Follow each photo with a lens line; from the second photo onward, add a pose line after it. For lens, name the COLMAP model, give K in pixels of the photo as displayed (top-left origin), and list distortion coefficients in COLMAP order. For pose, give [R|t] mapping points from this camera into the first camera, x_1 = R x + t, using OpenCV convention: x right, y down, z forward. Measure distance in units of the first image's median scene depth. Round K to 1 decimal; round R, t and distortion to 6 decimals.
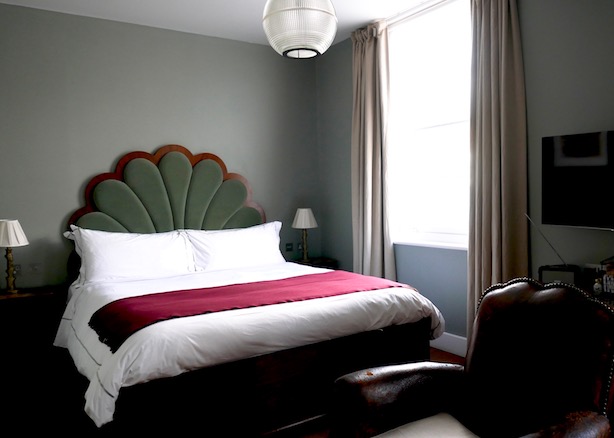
lens RADIAL K [[506.1, 0, 331.6], [0, 506.1, 224.3], [0, 0, 1]] dist [-0.012594, 0.002947]
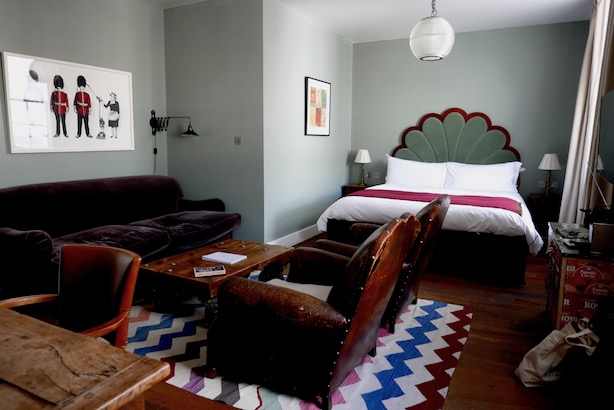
lens RADIAL K [[422.3, 0, 305.3], [0, 422.3, 201.6], [0, 0, 1]] dist [-0.021445, 0.000864]
pose [[0.470345, 0.149995, -0.869642, 0.708061], [-0.071651, 0.988687, 0.131775, -0.008703], [0.879569, 0.000331, 0.475771, -0.033458]]
